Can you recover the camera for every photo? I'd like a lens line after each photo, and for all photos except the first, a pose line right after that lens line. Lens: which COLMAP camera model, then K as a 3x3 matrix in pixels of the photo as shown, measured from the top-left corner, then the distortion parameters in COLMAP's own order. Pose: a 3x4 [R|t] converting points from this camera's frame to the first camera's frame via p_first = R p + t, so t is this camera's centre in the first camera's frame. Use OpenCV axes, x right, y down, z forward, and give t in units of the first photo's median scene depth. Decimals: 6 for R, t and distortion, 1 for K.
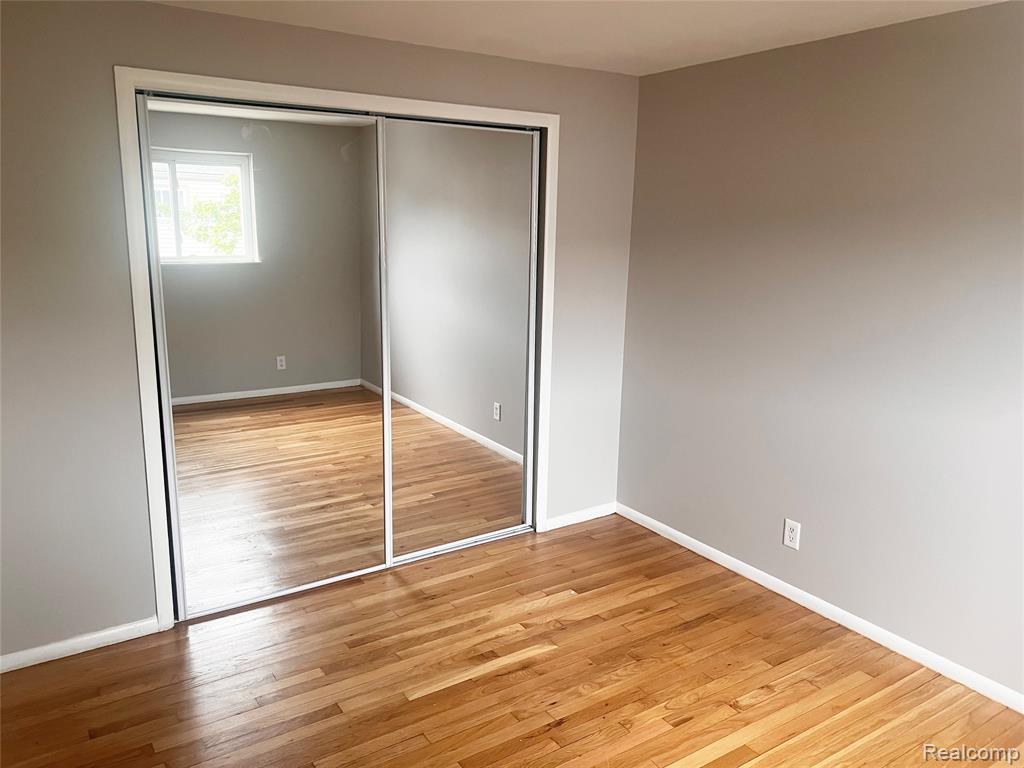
lens RADIAL K [[778.1, 0, 512.0], [0, 778.1, 384.0], [0, 0, 1]] dist [0.030605, 0.000042]
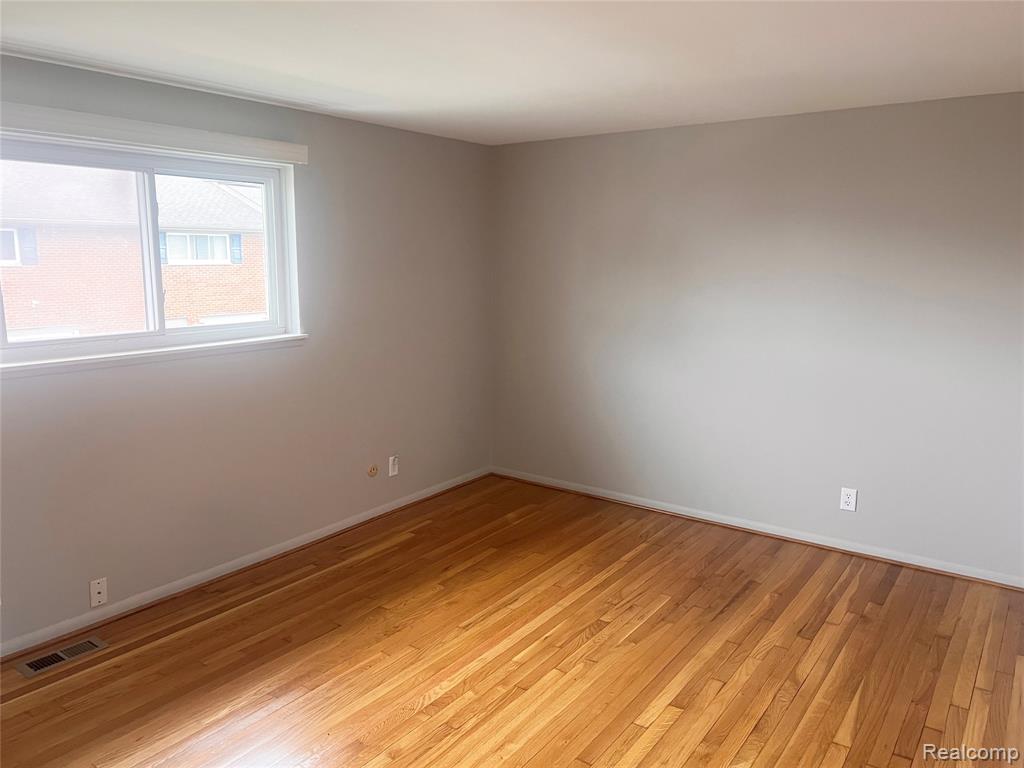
lens RADIAL K [[783.2, 0, 508.8], [0, 783.2, 361.5], [0, 0, 1]] dist [0.034055, -0.002899]
pose [[0.936399, -0.070991, 0.343682, -0.954965], [0.097587, 0.993375, -0.060695, -0.201334], [-0.337097, 0.090373, 0.937122, 0.887129]]
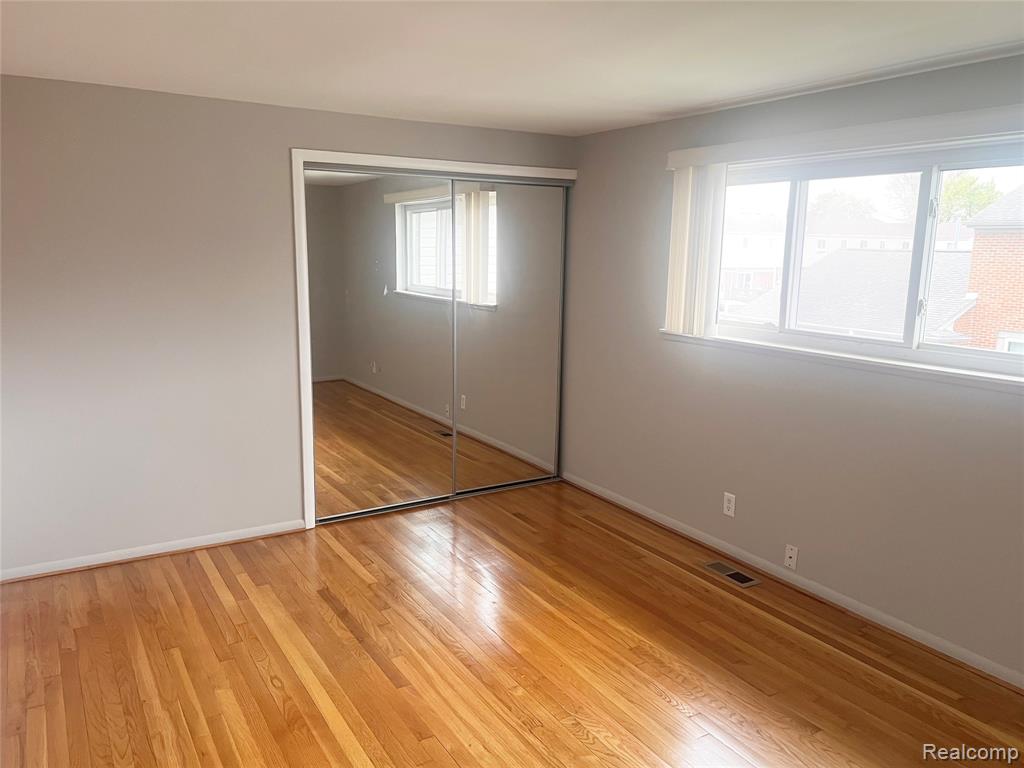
lens RADIAL K [[764.5, 0, 512.0], [0, 764.5, 384.0], [0, 0, 1]] dist [0.004605, -0.002163]
pose [[-0.034520, 0.150340, -0.988032, 0.226747], [-0.243518, 0.957558, 0.154211, -0.373571], [0.969282, 0.245927, 0.003556, 1.790835]]
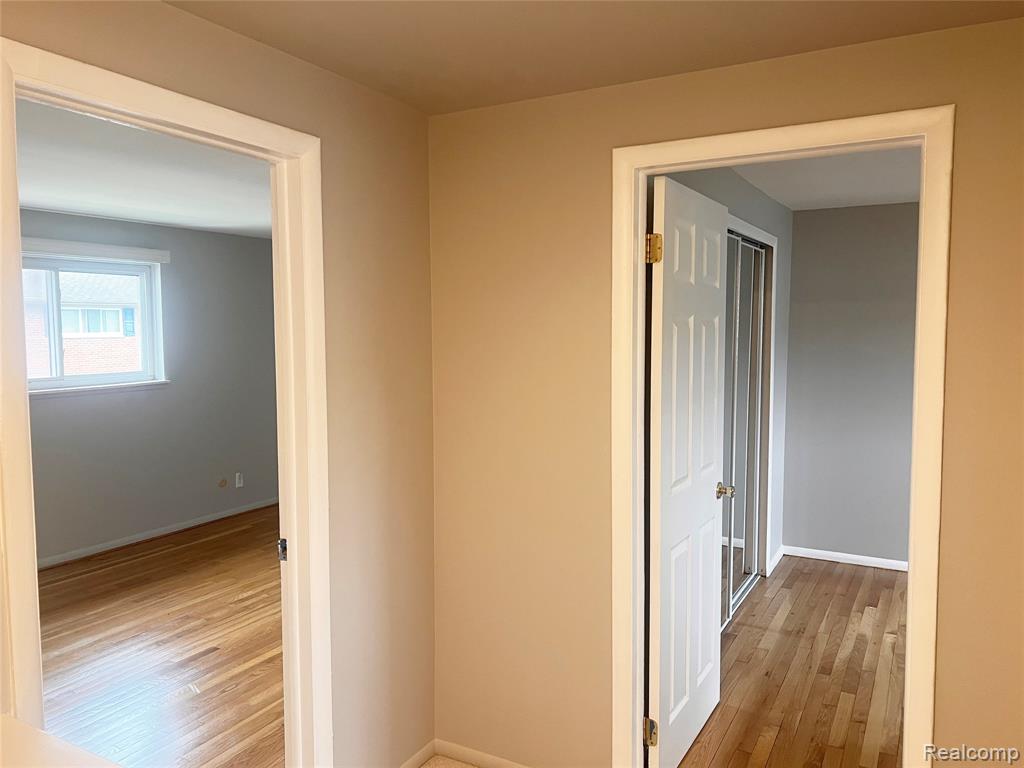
lens RADIAL K [[778.1, 0, 512.0], [0, 778.1, 384.0], [0, 0, 1]] dist [0.030605, 0.000042]
pose [[0.887986, -0.058816, 0.456094, -0.940551], [0.122023, 0.986371, -0.110373, -0.015531], [-0.443386, 0.153664, 0.883061, 0.089999]]
